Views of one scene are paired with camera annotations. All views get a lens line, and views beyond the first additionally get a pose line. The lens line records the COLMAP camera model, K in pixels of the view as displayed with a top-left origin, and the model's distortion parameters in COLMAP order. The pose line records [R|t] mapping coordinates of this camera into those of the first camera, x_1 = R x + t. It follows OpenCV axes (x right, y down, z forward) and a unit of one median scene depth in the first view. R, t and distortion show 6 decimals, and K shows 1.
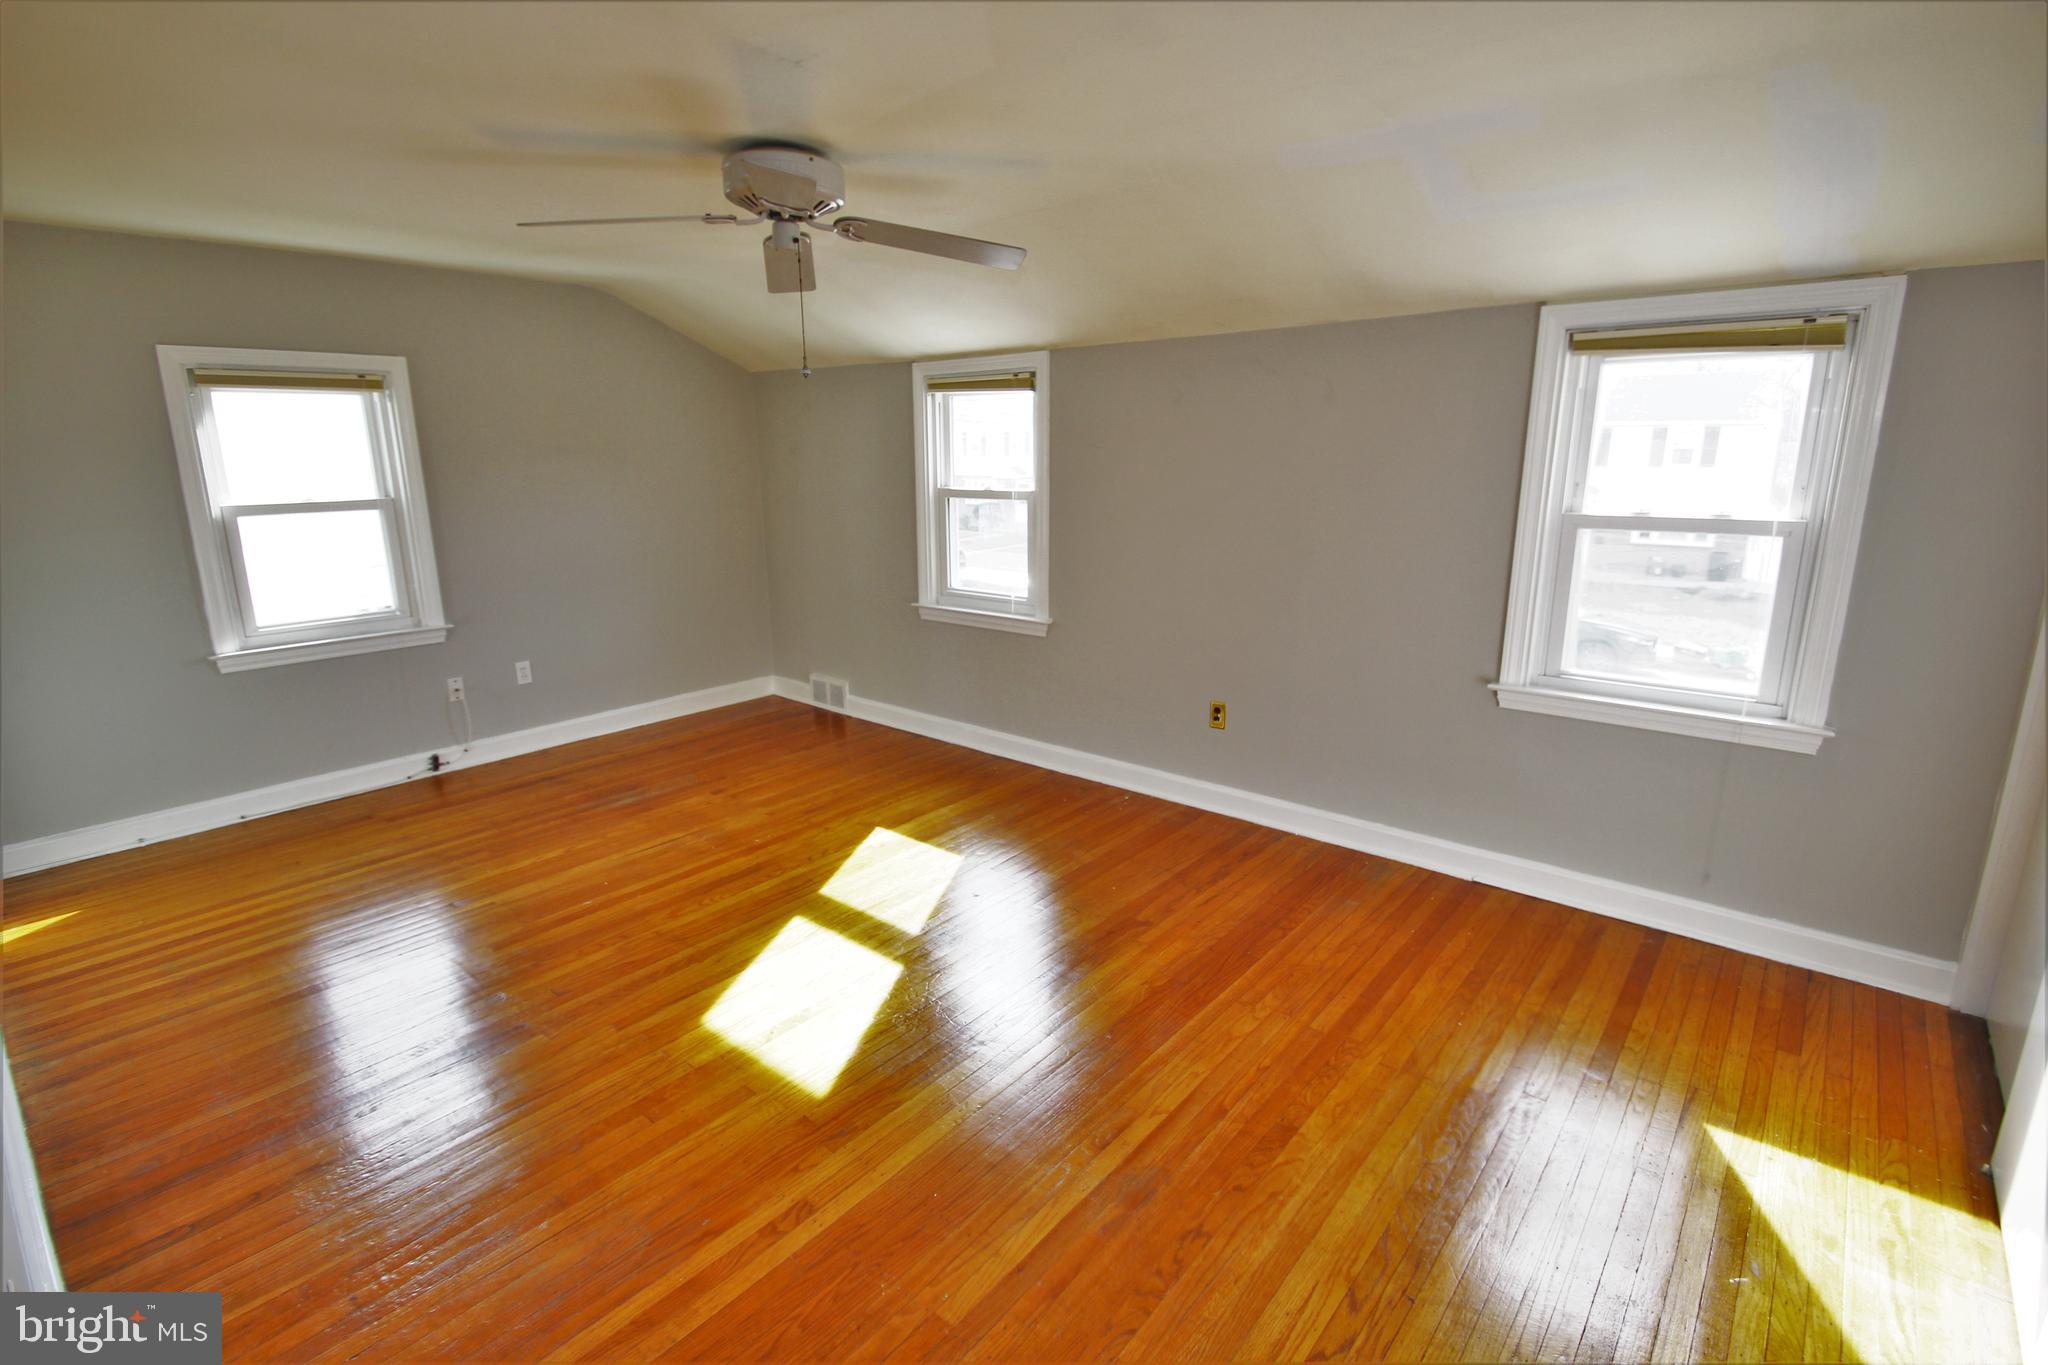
lens RADIAL K [[949.0, 0, 1015.1], [0, 949.0, 672.3], [0, 0, 1]] dist [0.011338, -0.014000]
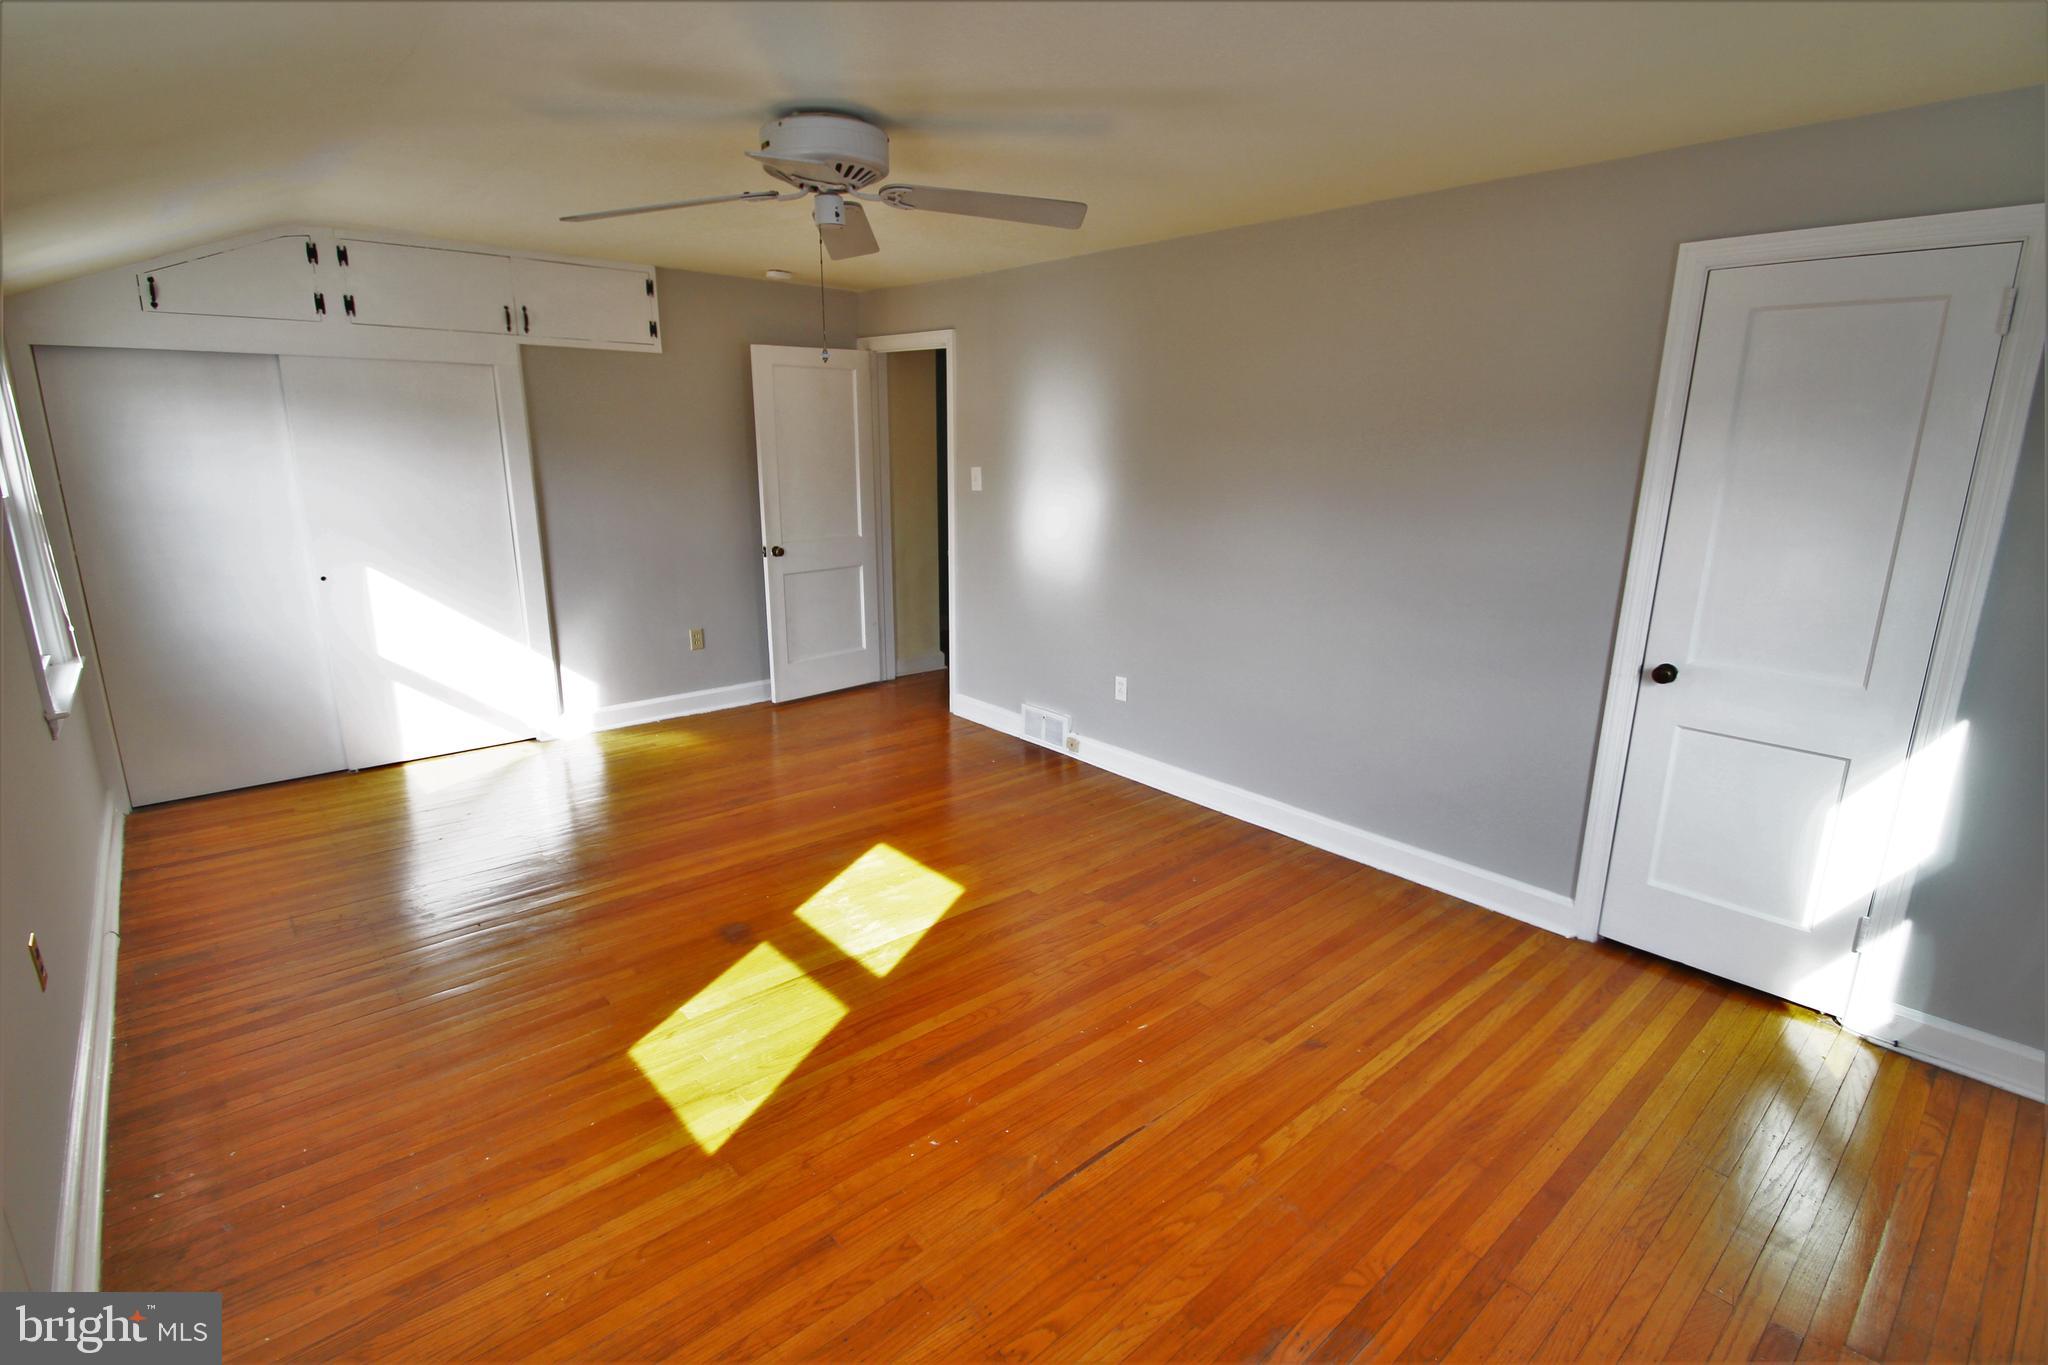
lens RADIAL K [[949.0, 0, 1016.9], [0, 949.0, 673.5], [0, 0, 1]] dist [0.011338, -0.014000]
pose [[-0.989308, -0.039634, 0.140355, -0.406124], [0.029696, 0.887464, 0.459919, -0.337678], [-0.142788, 0.459169, -0.876798, 1.421116]]
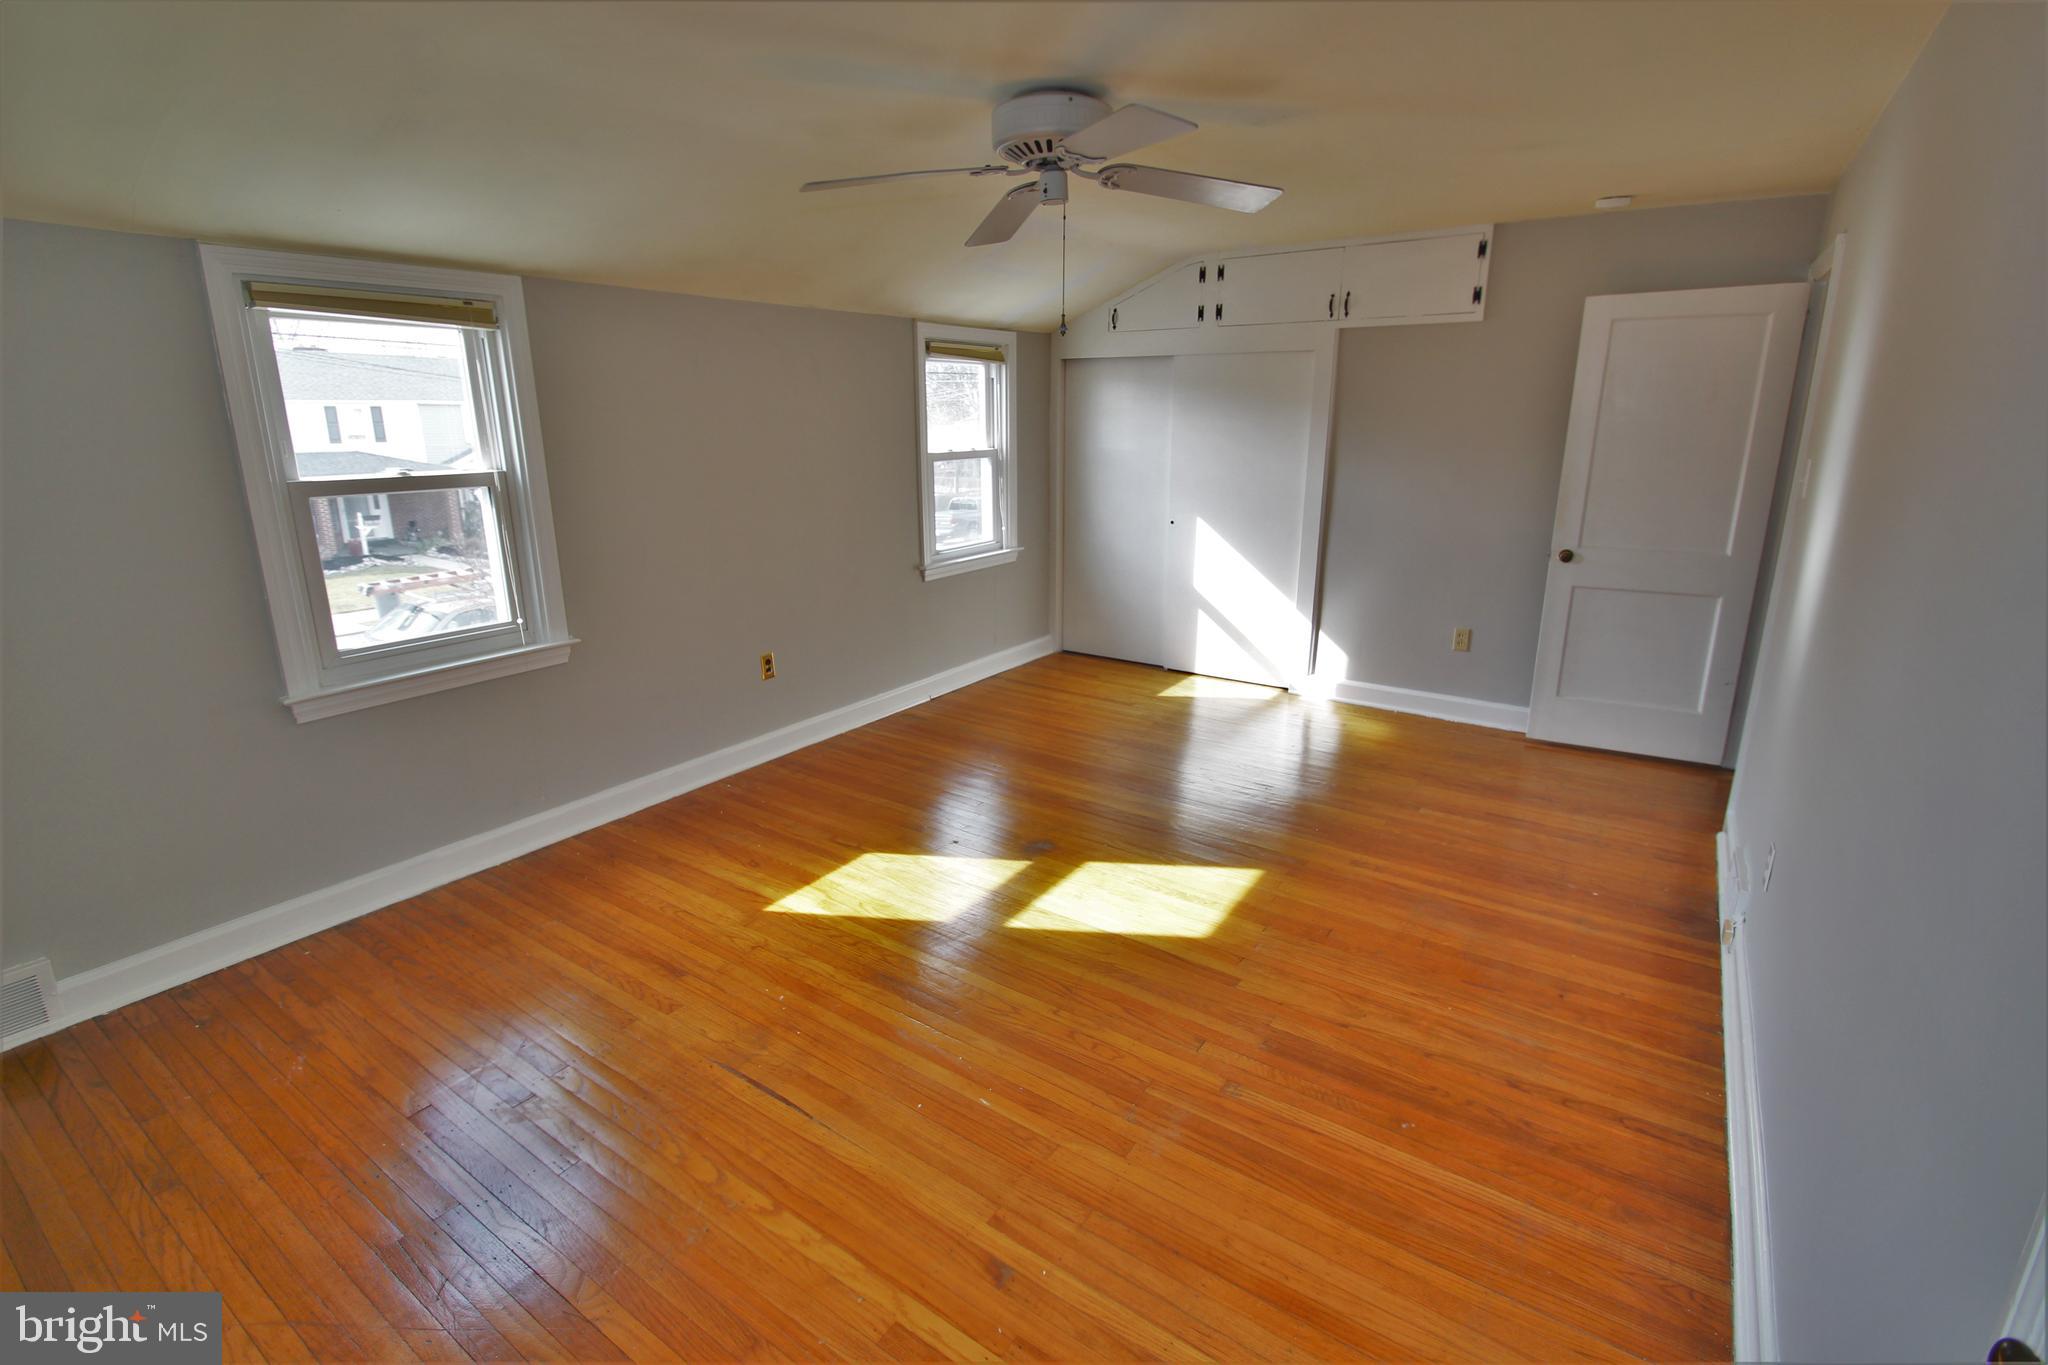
lens RADIAL K [[949.0, 0, 1024.7], [0, 949.0, 670.1], [0, 0, 1]] dist [0.011338, -0.014000]
pose [[-0.107233, -0.253348, 0.961413, -0.917280], [0.233480, 0.933531, 0.272043, -0.188814], [-0.966431, 0.253643, -0.040954, 0.842397]]
